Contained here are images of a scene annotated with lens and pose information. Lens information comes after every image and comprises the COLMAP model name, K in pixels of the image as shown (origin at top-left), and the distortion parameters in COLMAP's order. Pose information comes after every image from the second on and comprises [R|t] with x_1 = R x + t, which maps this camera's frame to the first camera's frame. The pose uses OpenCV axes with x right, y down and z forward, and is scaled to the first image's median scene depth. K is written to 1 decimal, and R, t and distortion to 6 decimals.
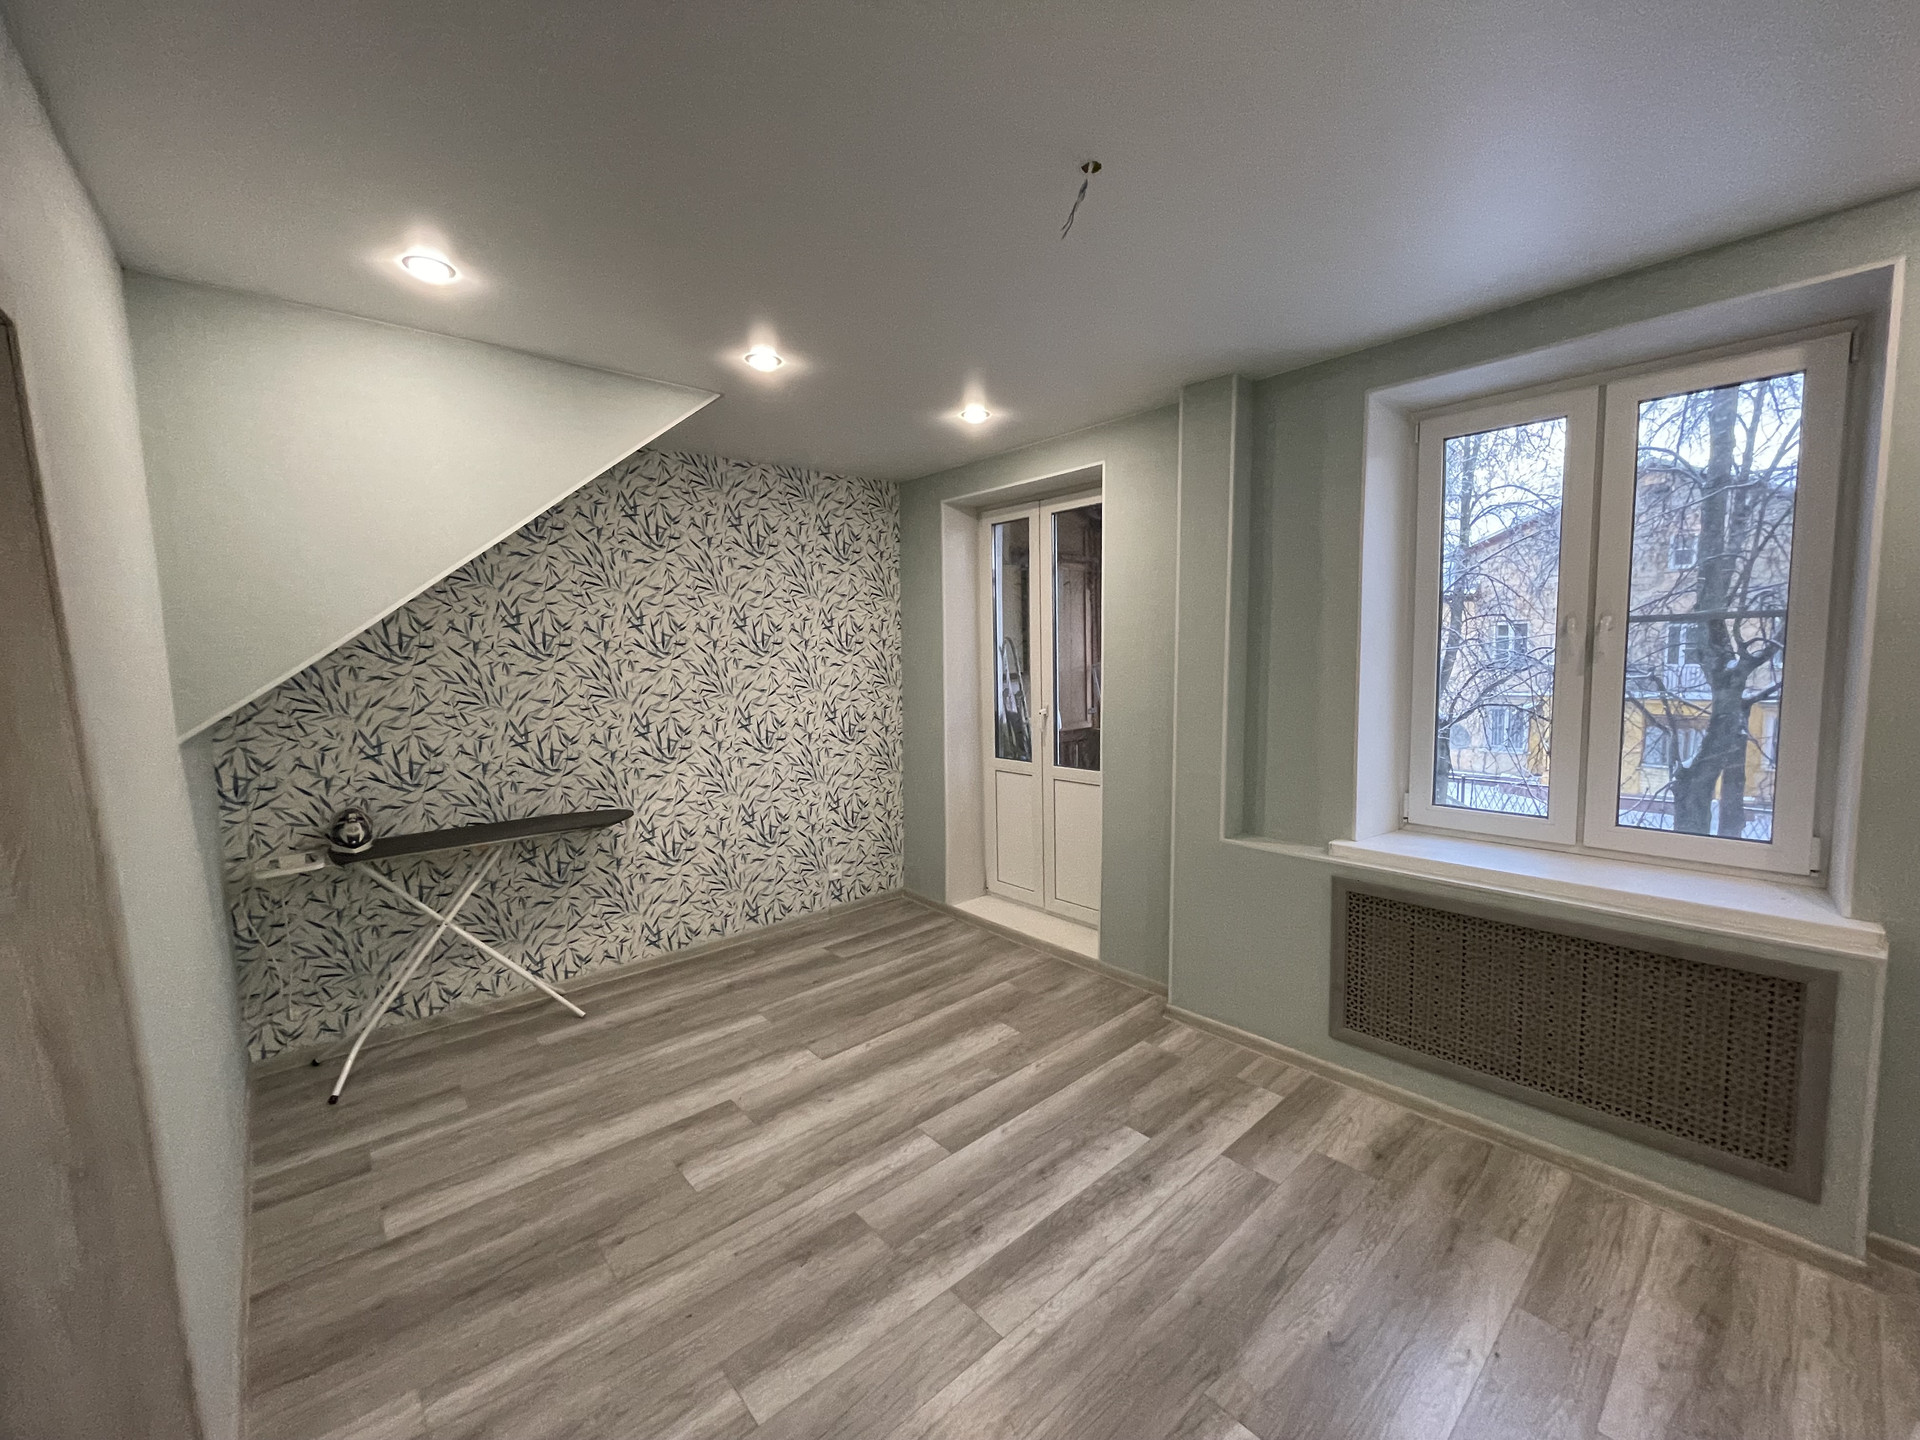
lens RADIAL K [[759.2, 0, 962.7], [0, 759.2, 725.1], [0, 0, 1]] dist [0.000392, 0.000127]
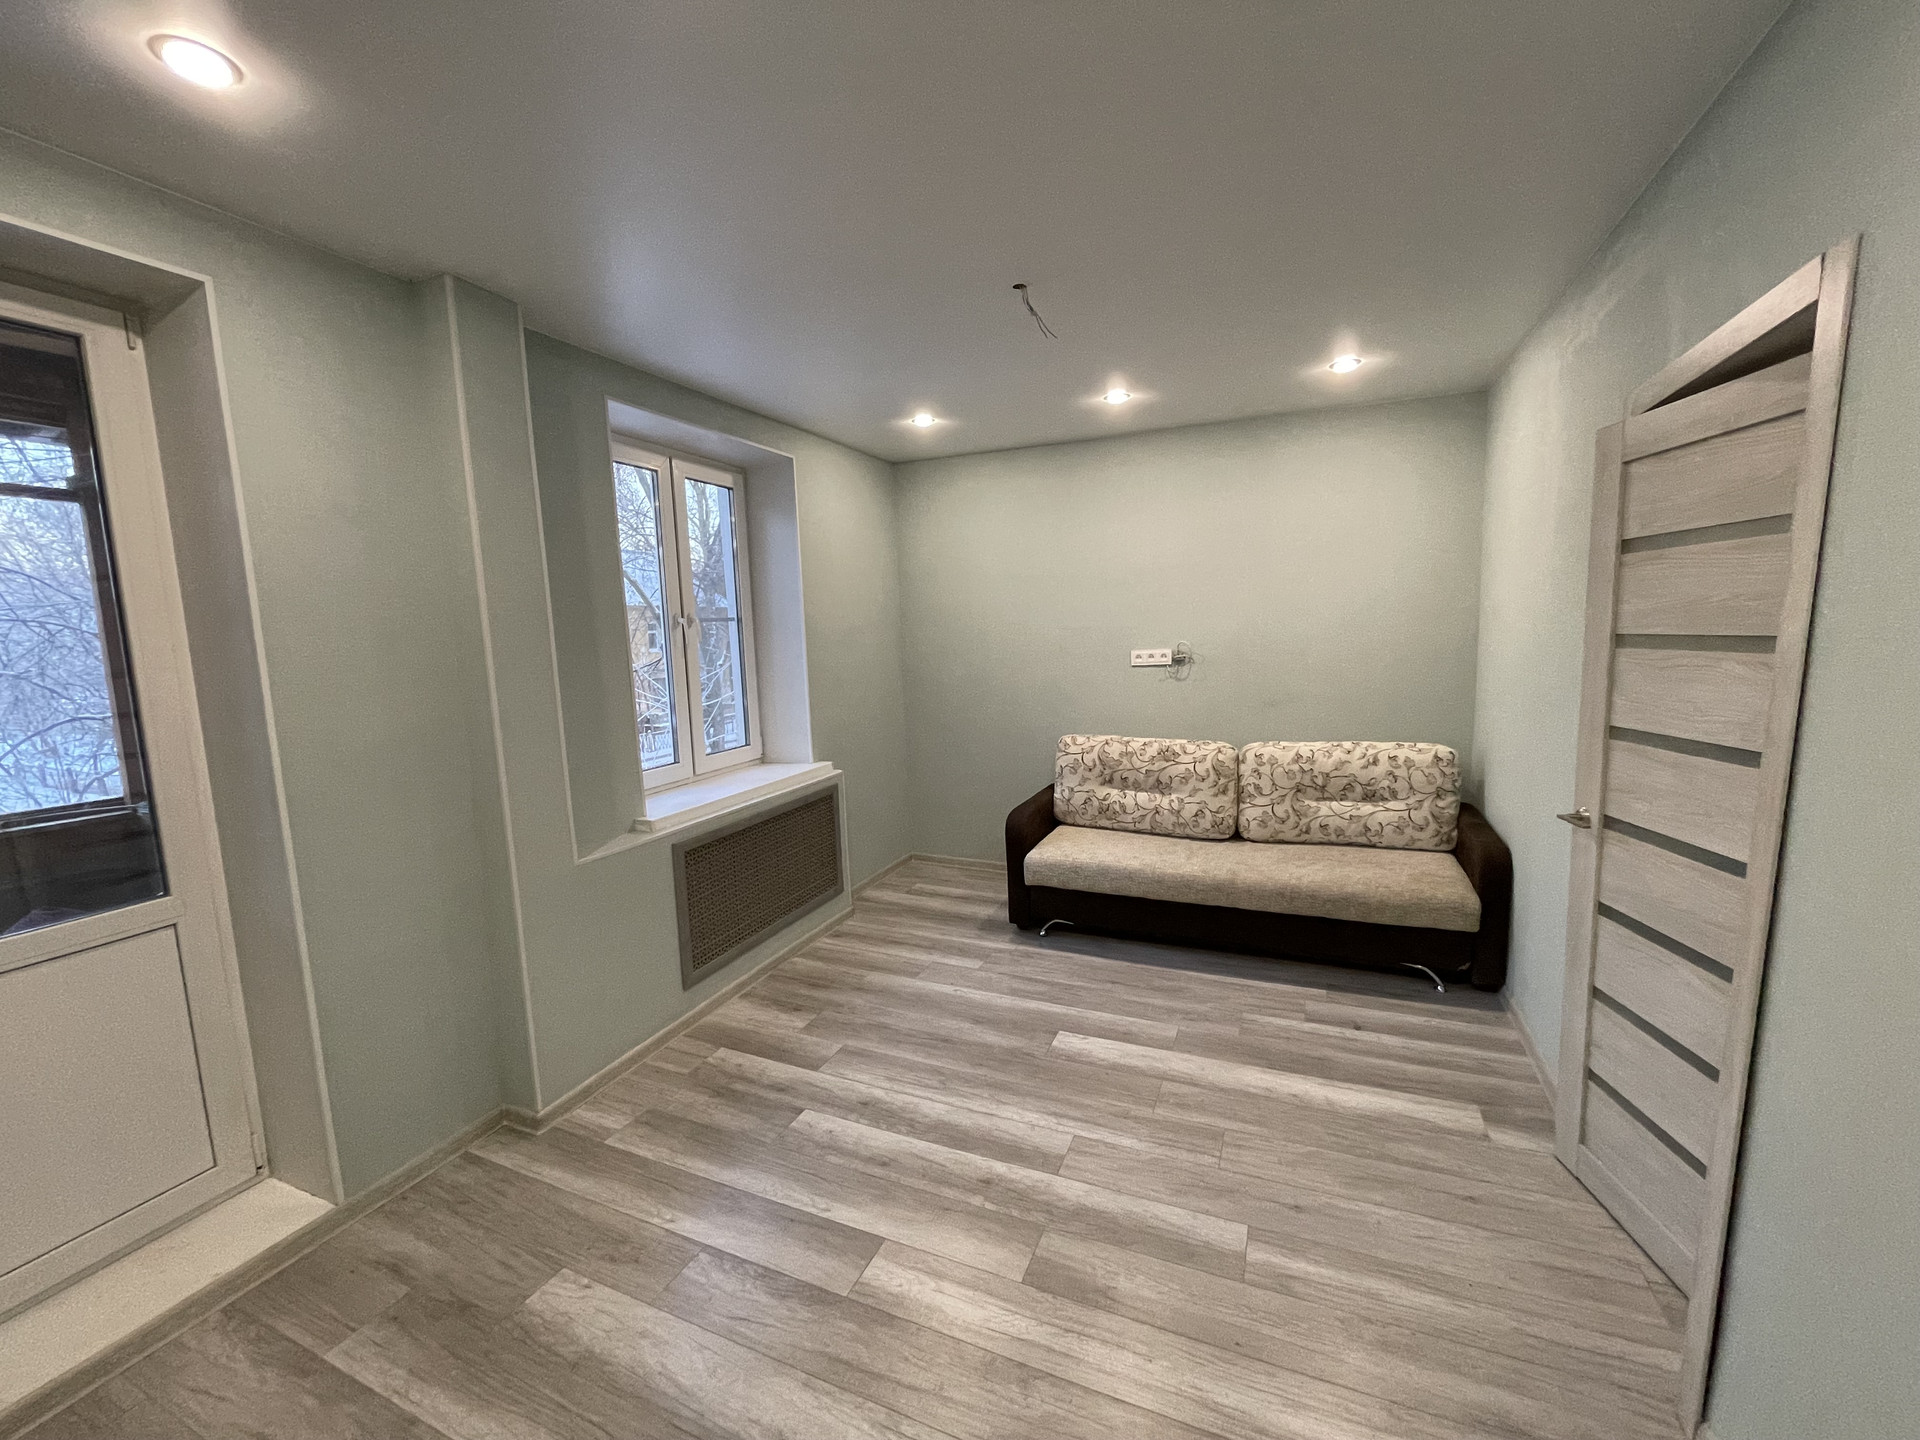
lens RADIAL K [[771.9, 0, 960.0], [0, 771.9, 720.0], [0, 0, 1]] dist [-0.003329, -0.000092]
pose [[-0.415930, -0.070590, 0.906653, -0.782605], [0.128311, 0.982454, 0.135354, -0.085621], [-0.900299, 0.172632, -0.399574, 1.205825]]
